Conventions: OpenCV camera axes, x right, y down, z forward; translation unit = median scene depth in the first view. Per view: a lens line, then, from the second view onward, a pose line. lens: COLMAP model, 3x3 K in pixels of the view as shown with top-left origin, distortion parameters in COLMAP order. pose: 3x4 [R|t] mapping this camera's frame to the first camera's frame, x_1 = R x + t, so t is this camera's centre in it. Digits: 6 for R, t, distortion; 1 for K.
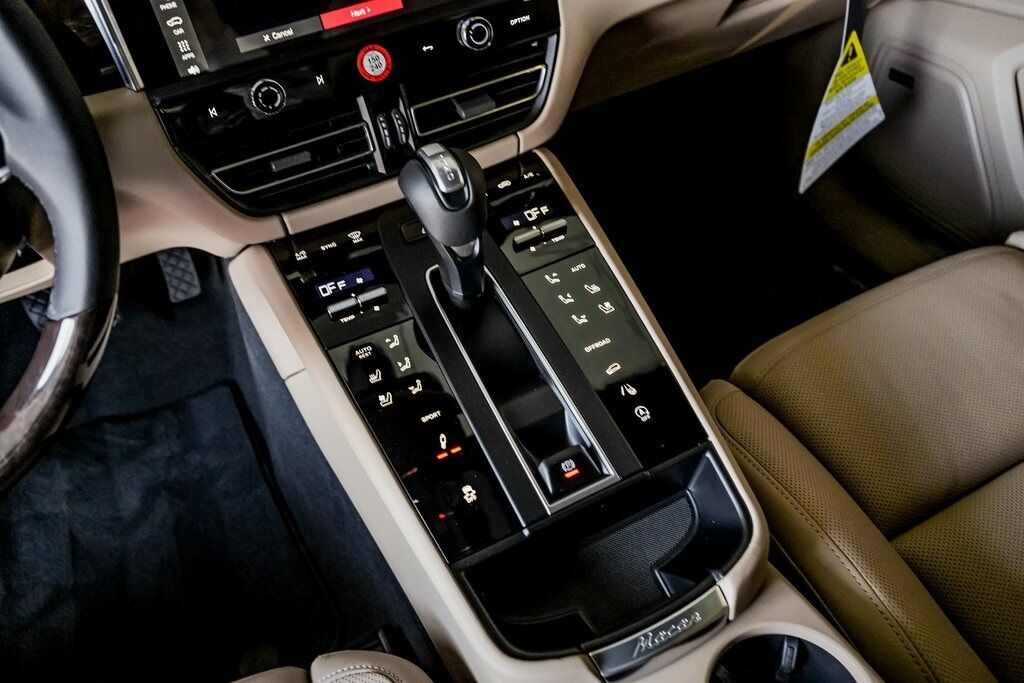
lens RADIAL K [[828.6, 0, 512.5], [0, 828.6, 338.0], [0, 0, 1]] dist [0.006011, -0.006843]
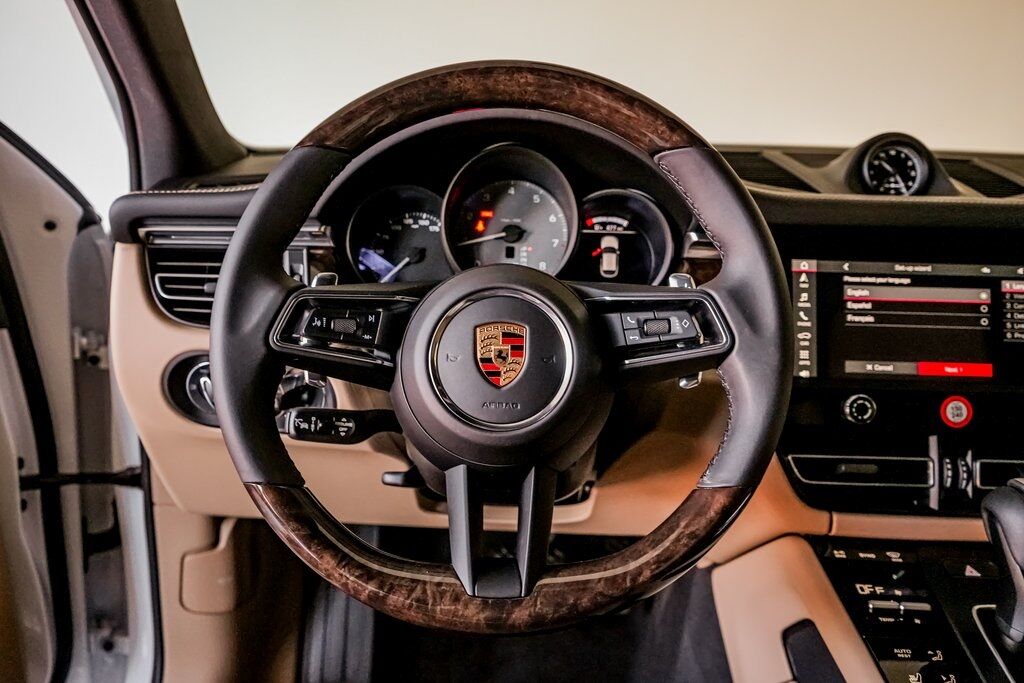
lens RADIAL K [[828.6, 0, 504.4], [0, 828.6, 342.8], [0, 0, 1]] dist [0.006011, -0.006843]
pose [[0.877443, 0.207601, -0.432429, -0.234545], [-0.397490, 0.819300, -0.413218, 0.295479], [0.268505, 0.534462, 0.801408, -0.112009]]
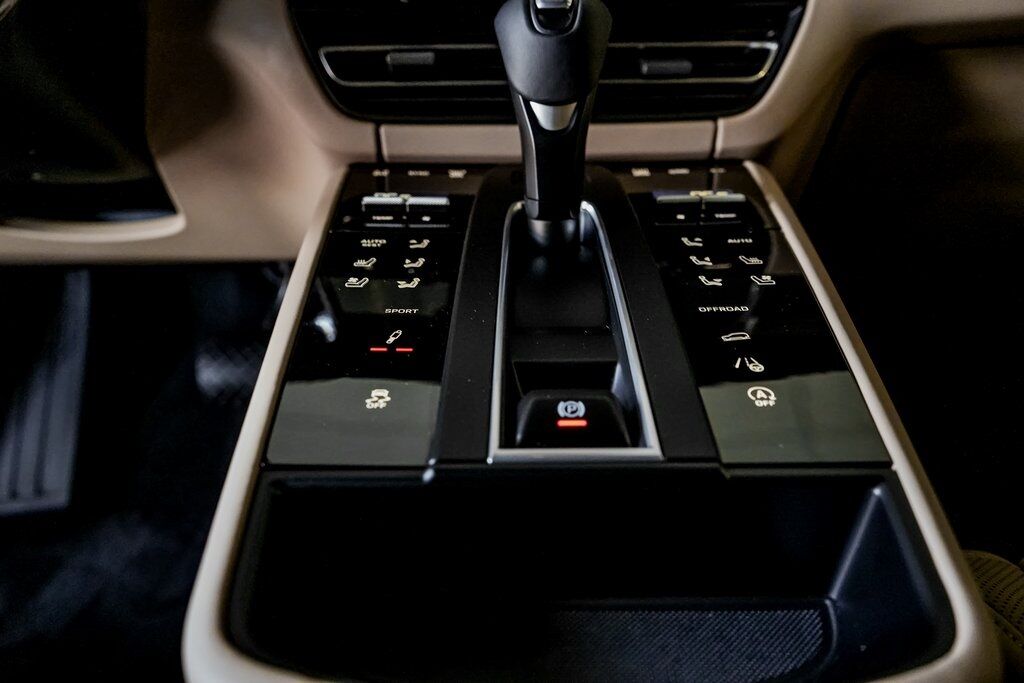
lens RADIAL K [[828.6, 0, 505.8], [0, 828.6, 338.1], [0, 0, 1]] dist [0.006011, -0.006843]
pose [[0.884602, 0.200270, -0.421154, 0.205226], [-0.367286, 0.855688, -0.364553, 0.274865], [0.287367, 0.477168, 0.830500, 0.481269]]
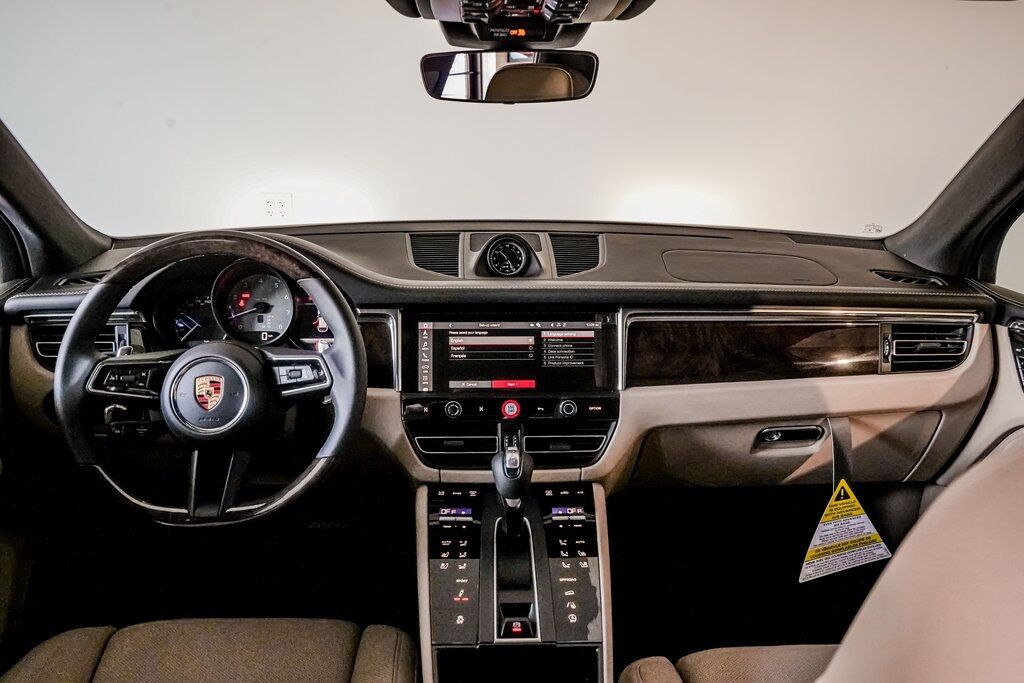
lens RADIAL K [[828.6, 0, 501.0], [0, 828.6, 340.6], [0, 0, 1]] dist [0.006011, -0.006843]
pose [[0.898932, 0.188070, -0.395666, 0.543500], [-0.356046, 0.839863, -0.409709, 0.332619], [0.255251, 0.509175, 0.821941, -0.672178]]
